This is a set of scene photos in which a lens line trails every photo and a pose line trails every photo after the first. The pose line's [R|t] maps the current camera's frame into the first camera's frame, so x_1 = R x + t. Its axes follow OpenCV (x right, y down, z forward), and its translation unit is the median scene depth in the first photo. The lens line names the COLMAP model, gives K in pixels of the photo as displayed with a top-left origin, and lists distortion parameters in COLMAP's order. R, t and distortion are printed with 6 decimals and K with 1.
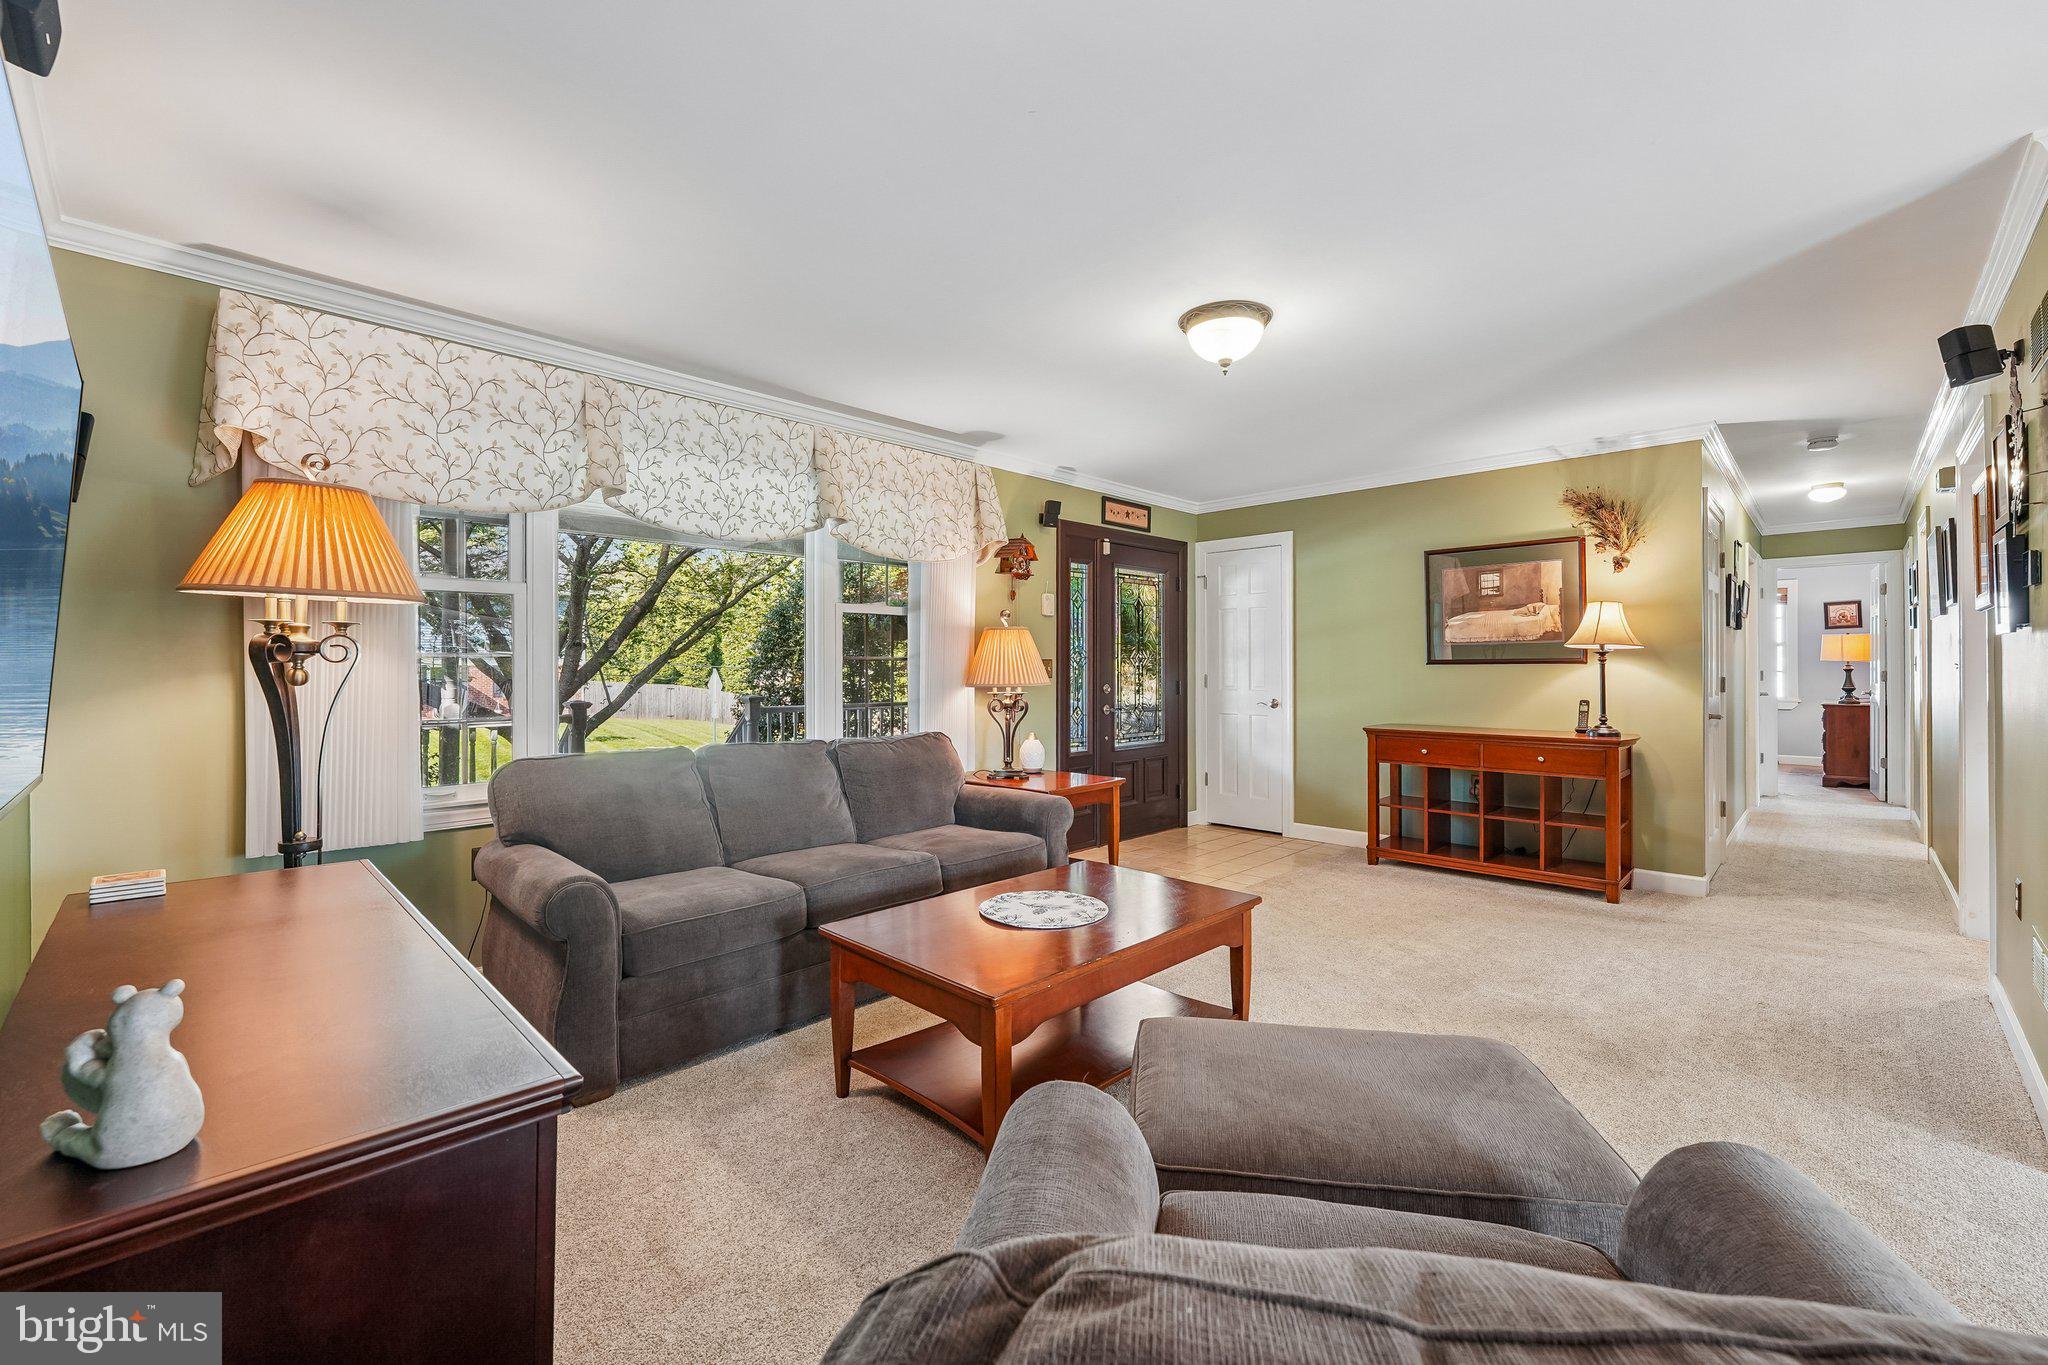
lens RADIAL K [[827.1, 0, 1019.3], [0, 827.1, 661.4], [0, 0, 1]] dist [-0.004145, -0.000204]
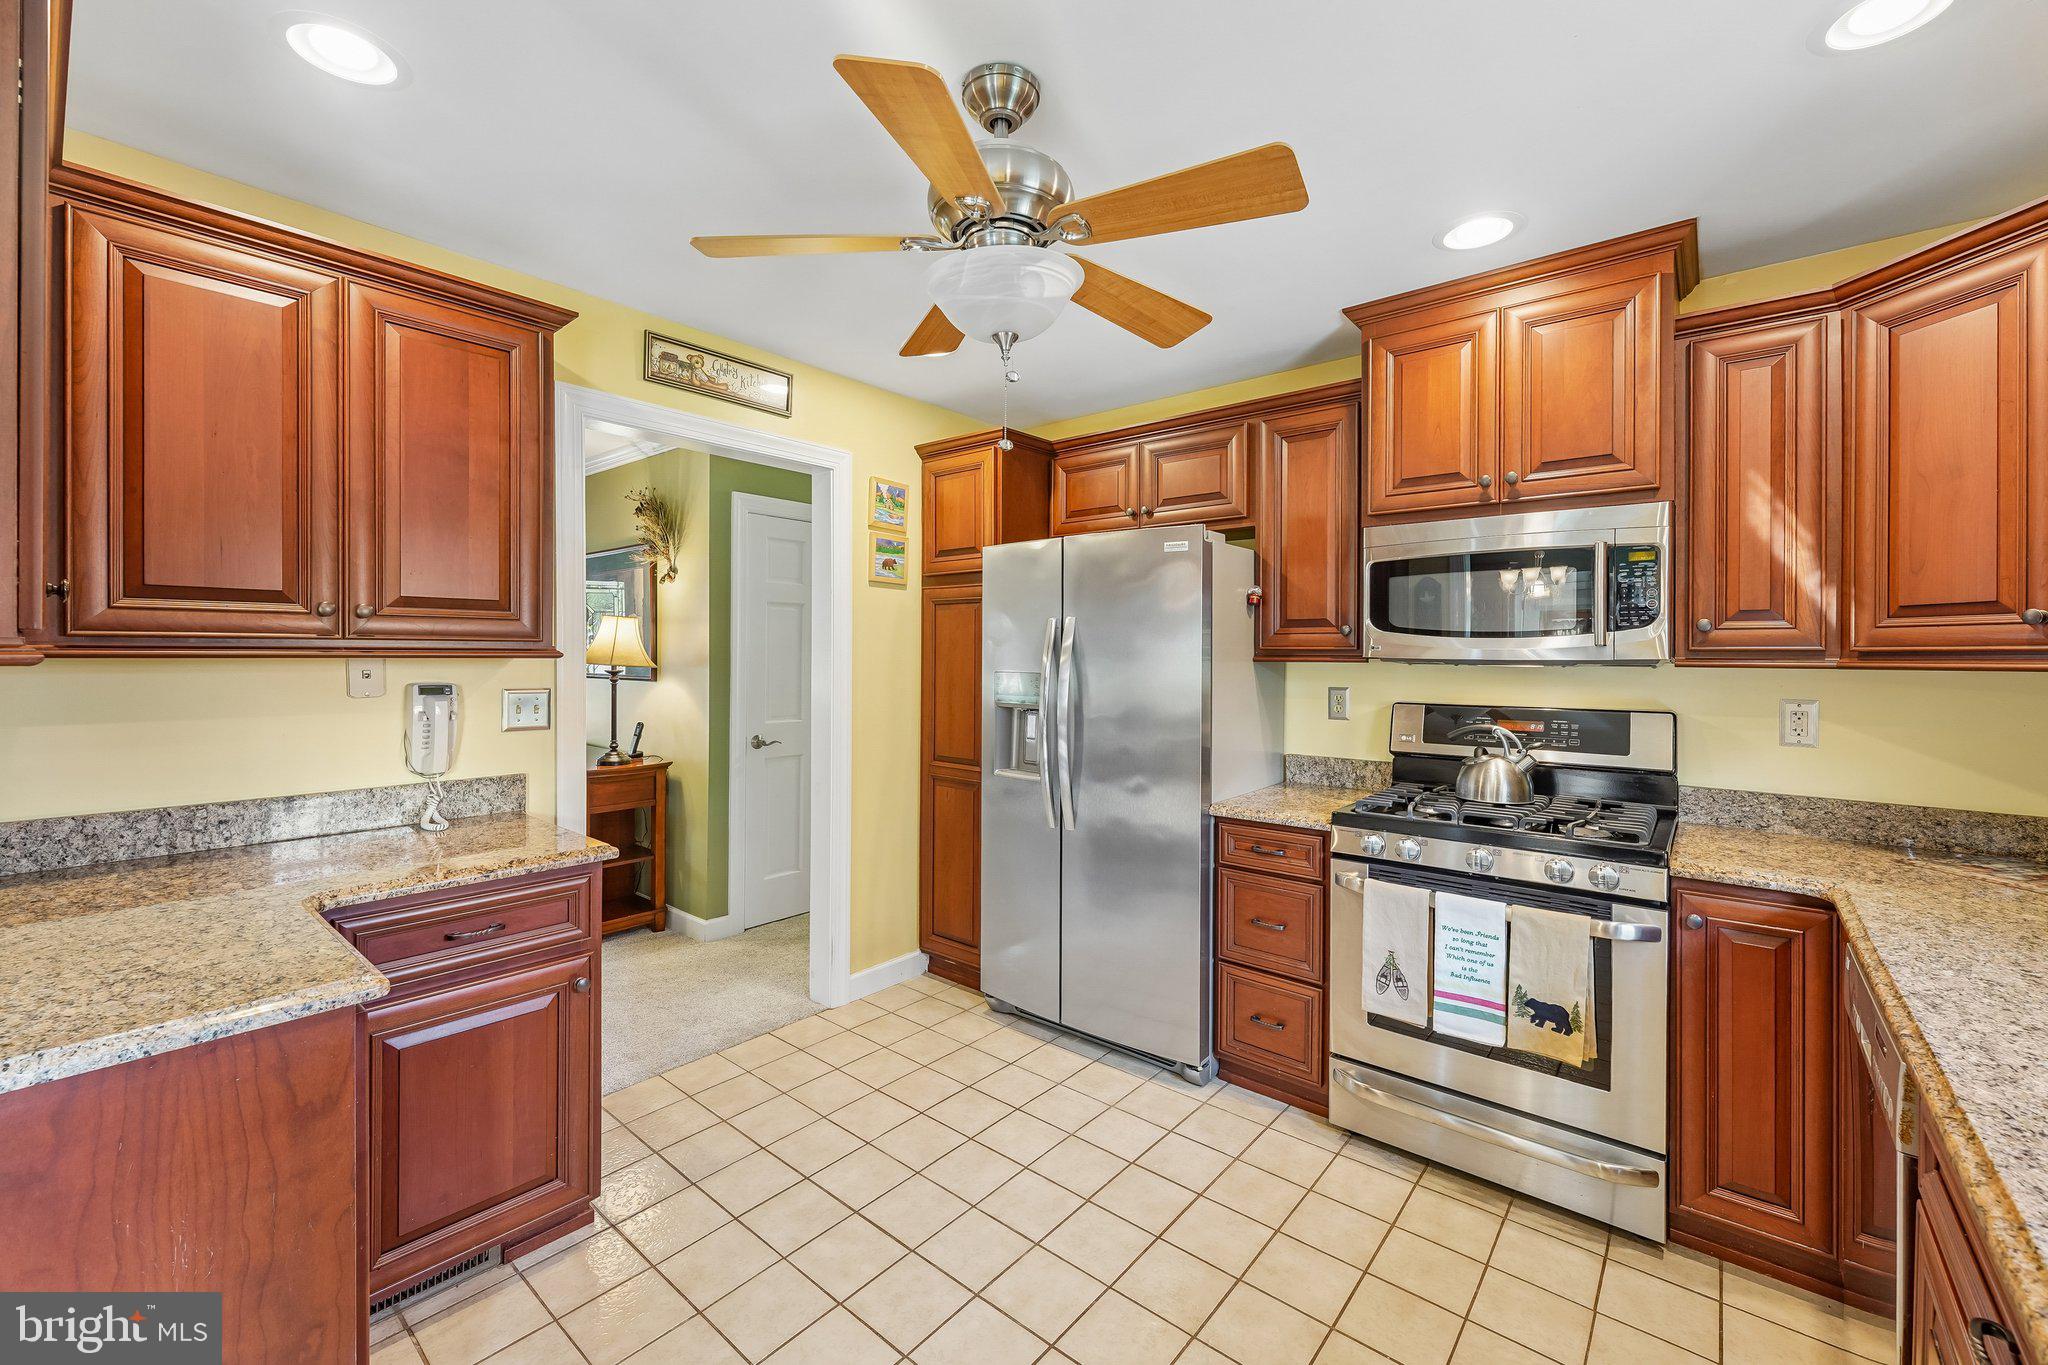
lens RADIAL K [[827.1, 0, 1012.8], [0, 827.1, 662.1], [0, 0, 1]] dist [-0.004145, -0.000204]
pose [[0.997062, 0.011093, 0.075789, 1.028292], [-0.012052, 0.999853, 0.012203, -0.036464], [-0.075643, -0.013081, 0.997049, 0.060180]]
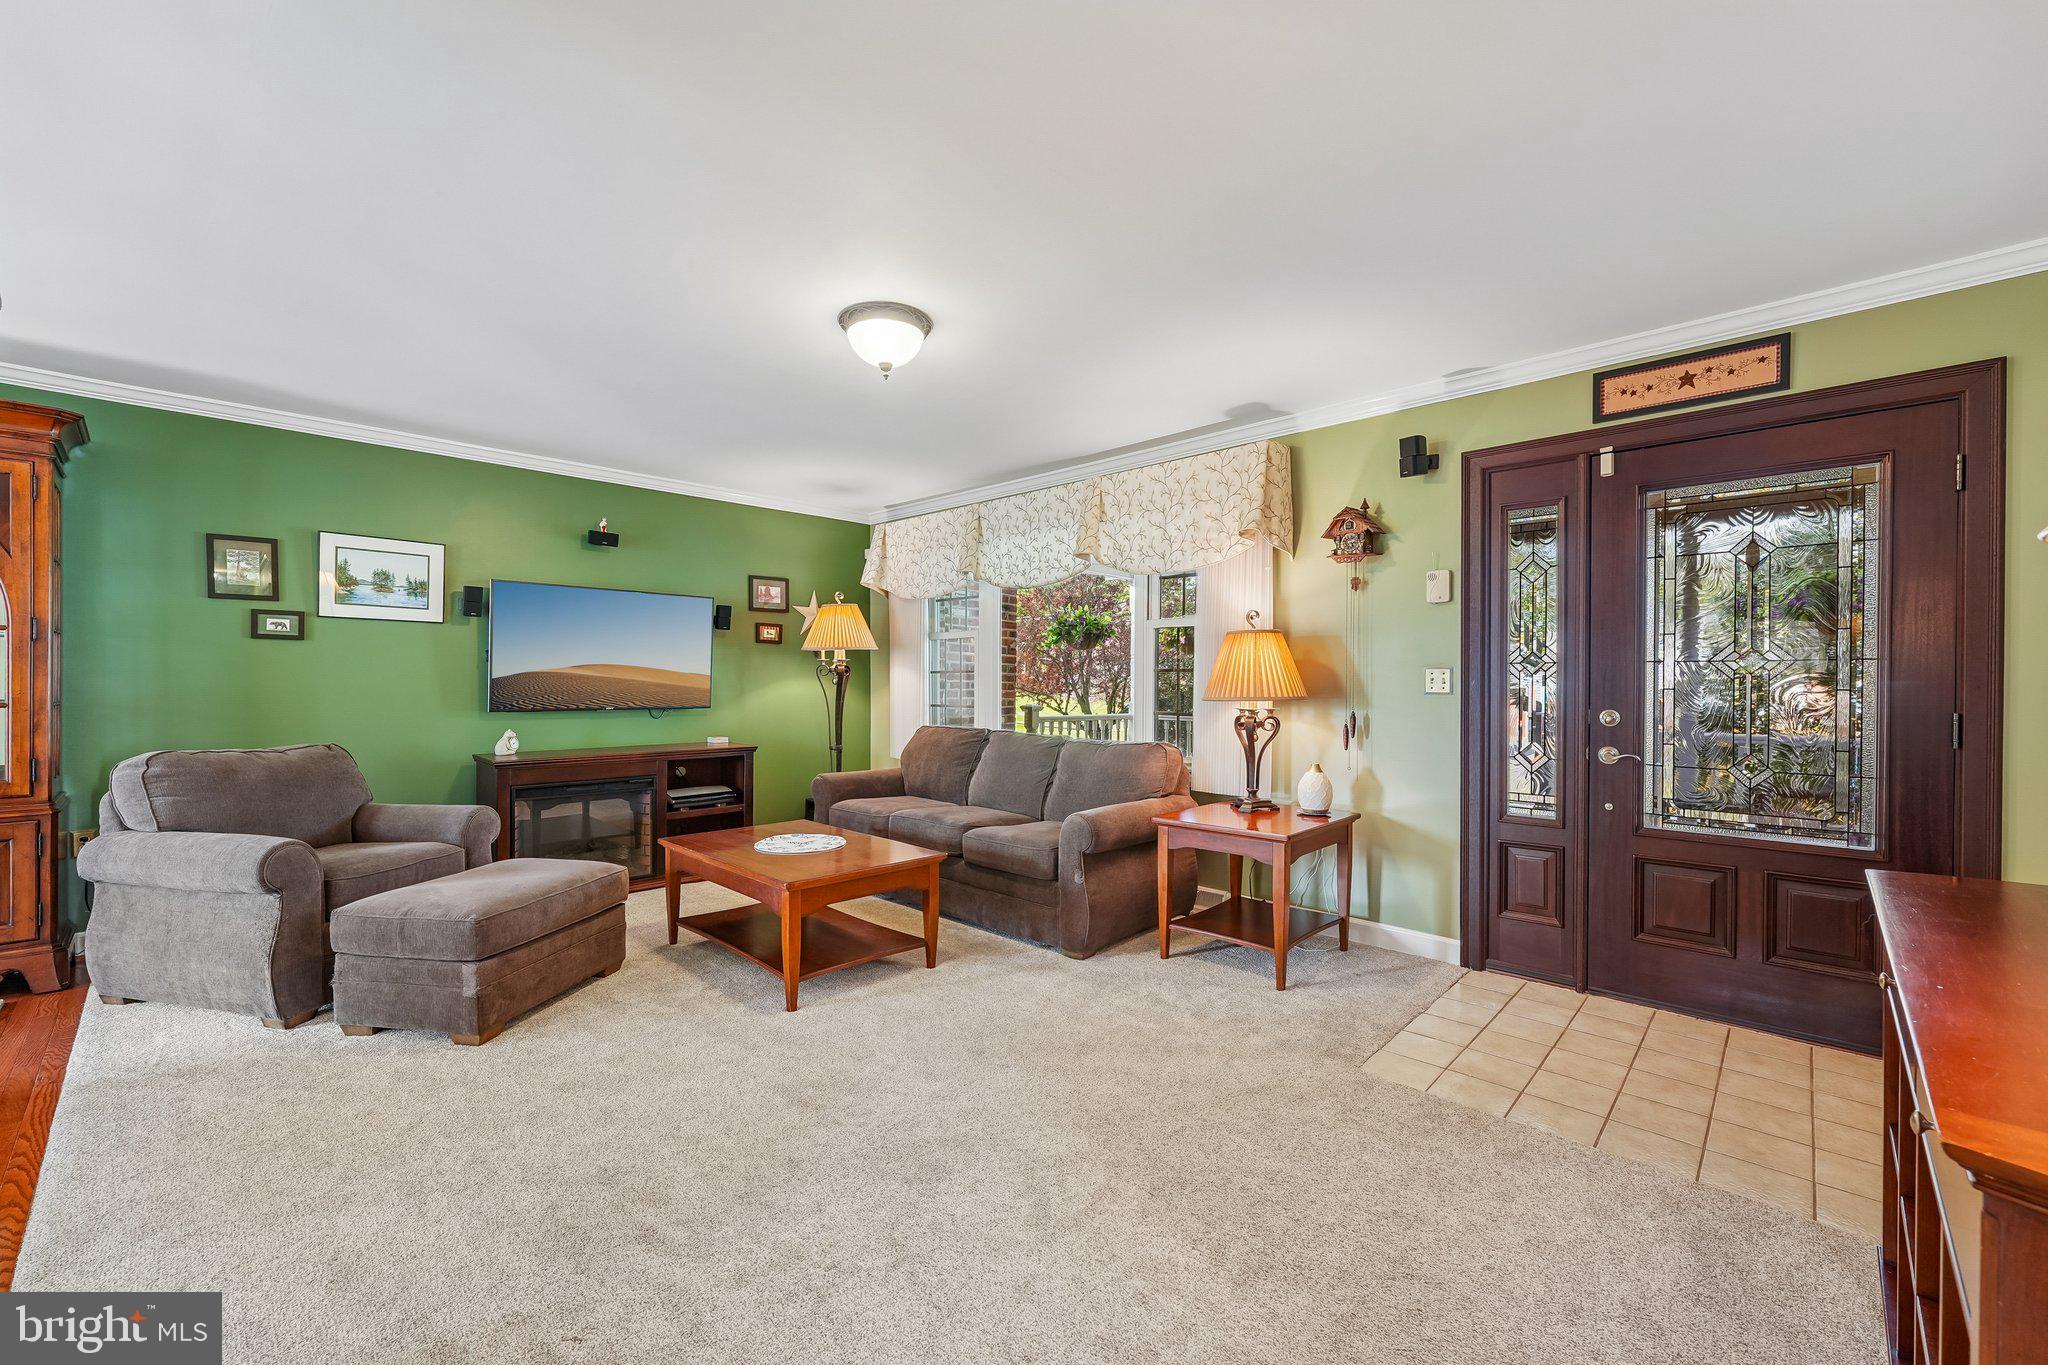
lens RADIAL K [[827.1, 0, 1013.6], [0, 827.1, 692.7], [0, 0, 1]] dist [-0.004145, -0.000204]
pose [[0.005722, 0.016246, -0.999852, 0.795566], [0.001950, 0.999866, 0.016258, 0.006887], [0.999982, -0.002043, 0.005689, 0.726955]]
